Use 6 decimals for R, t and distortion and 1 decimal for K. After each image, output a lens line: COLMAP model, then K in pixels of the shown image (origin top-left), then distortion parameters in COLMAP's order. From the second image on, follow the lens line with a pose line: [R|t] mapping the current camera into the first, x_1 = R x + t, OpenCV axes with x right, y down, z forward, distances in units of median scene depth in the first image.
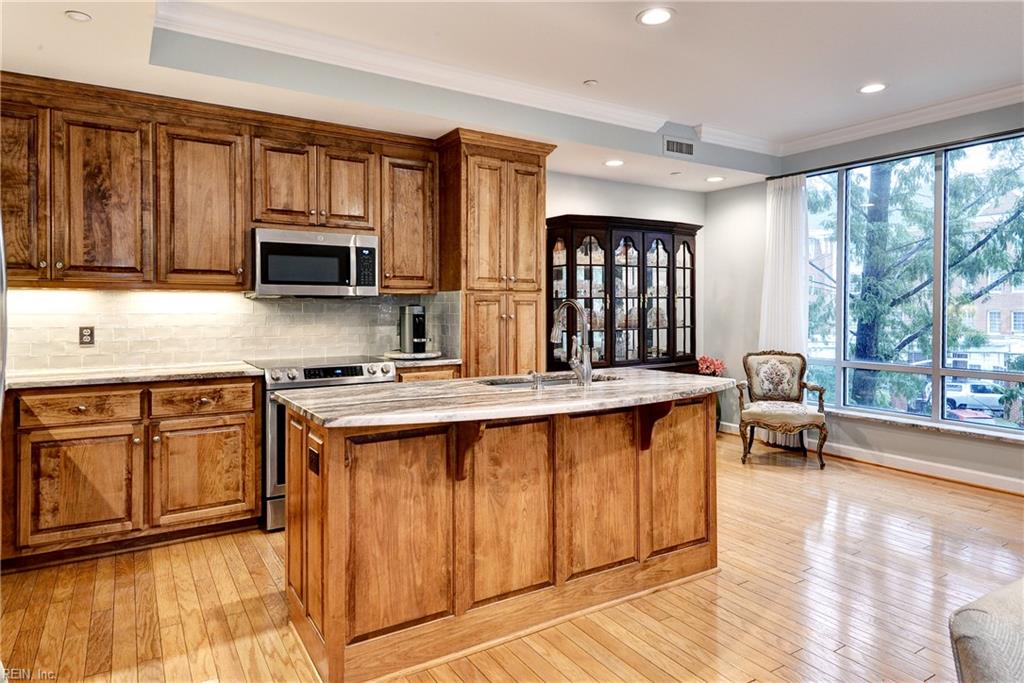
lens RADIAL K [[623.8, 0, 529.2], [0, 623.8, 318.9], [0, 0, 1]] dist [0.021093, -0.018464]
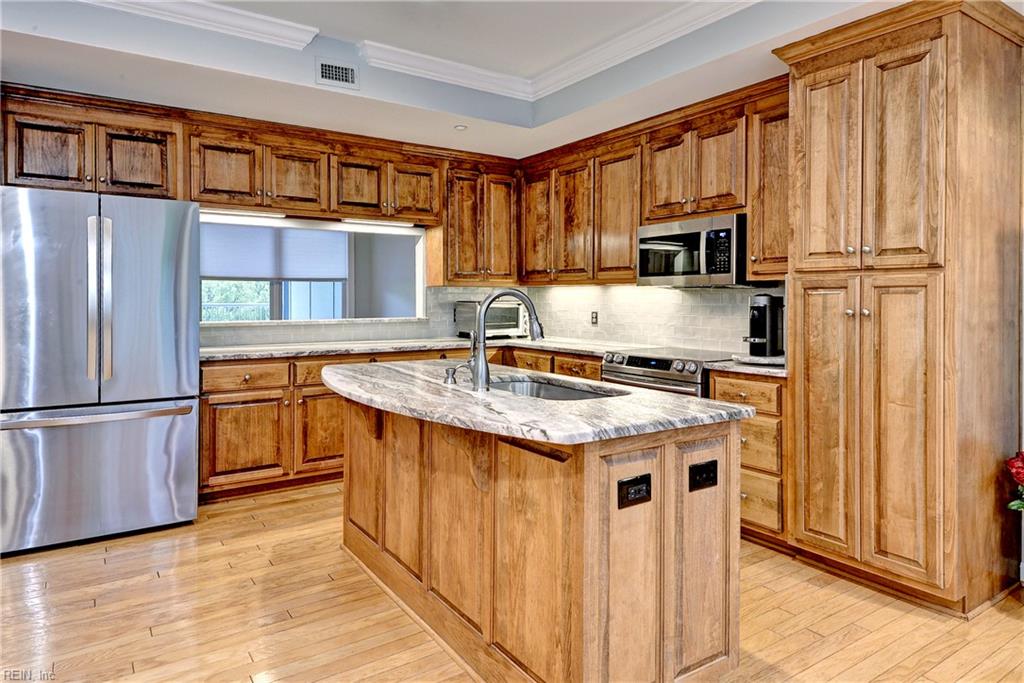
lens RADIAL K [[623.8, 0, 482.1], [0, 623.8, 309.5], [0, 0, 1]] dist [0.021093, -0.018464]
pose [[-0.008970, 0.018630, -0.999786, 0.612156], [-0.020303, 0.999617, 0.018809, -0.011961], [0.999754, 0.020467, -0.008588, 0.665891]]
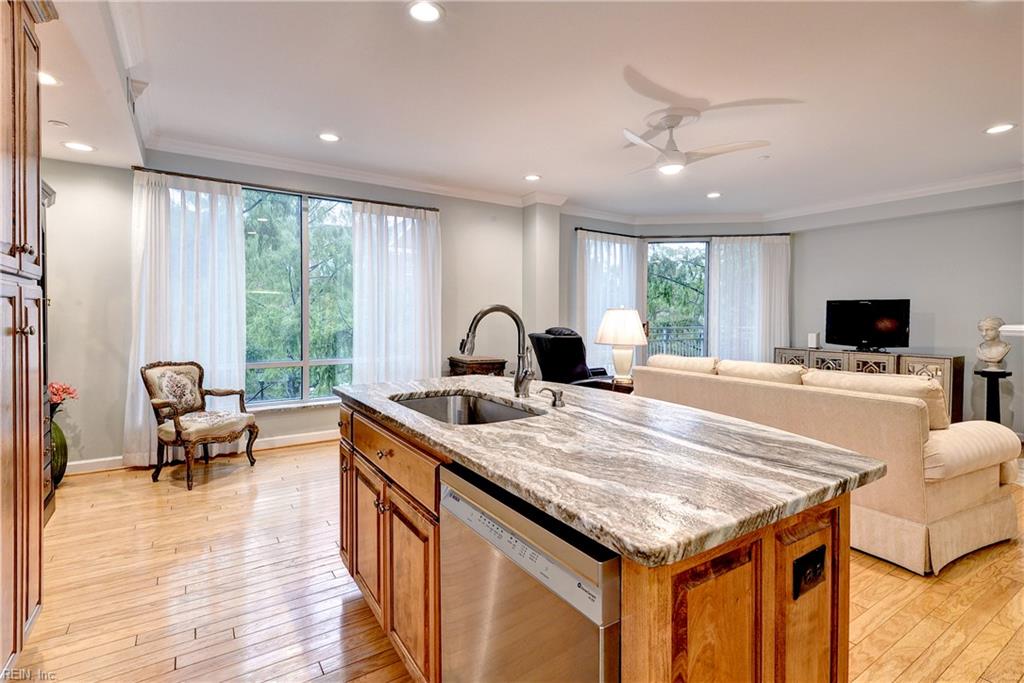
lens RADIAL K [[474.7, 0, 508.3], [0, 474.7, 319.6], [0, 0, 1]] dist [0.021798, -0.013296]
pose [[0.001567, -0.002023, 0.999997, -0.414699], [0.008466, 0.999962, 0.002009, -0.010039], [-0.999963, 0.008463, 0.001584, 0.669293]]
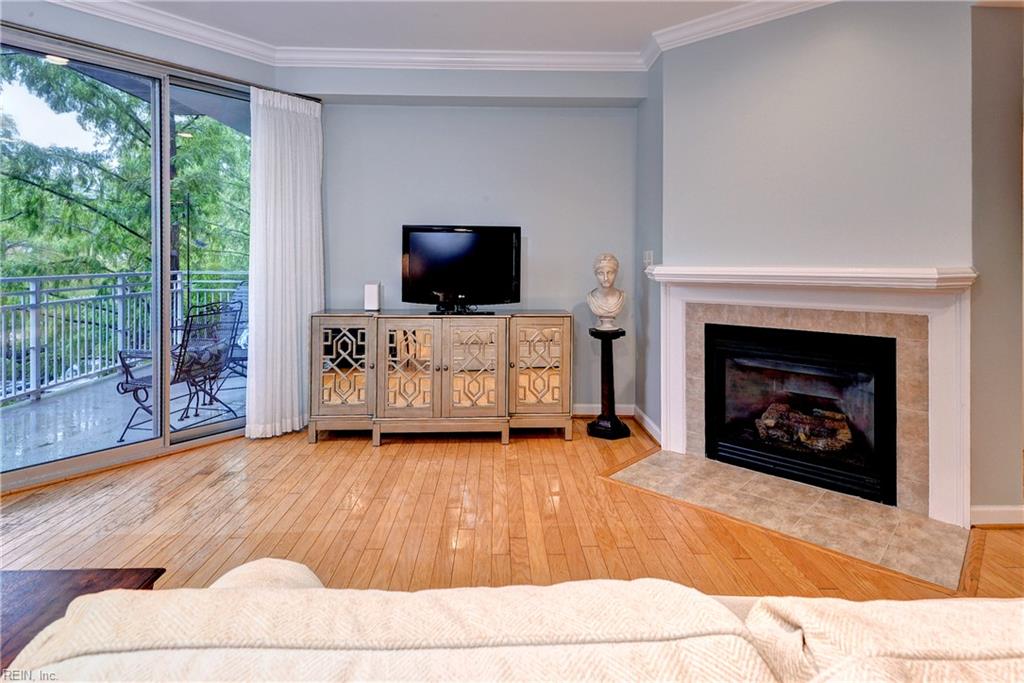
lens RADIAL K [[543.6, 0, 494.2], [0, 543.6, 265.4], [0, 0, 1]] dist [0.018617, -0.007999]
pose [[-0.854456, -0.005911, 0.519491, 0.398532], [0.008603, 0.999637, 0.025524, -0.010903], [-0.519453, 0.026278, -0.854095, 0.416321]]
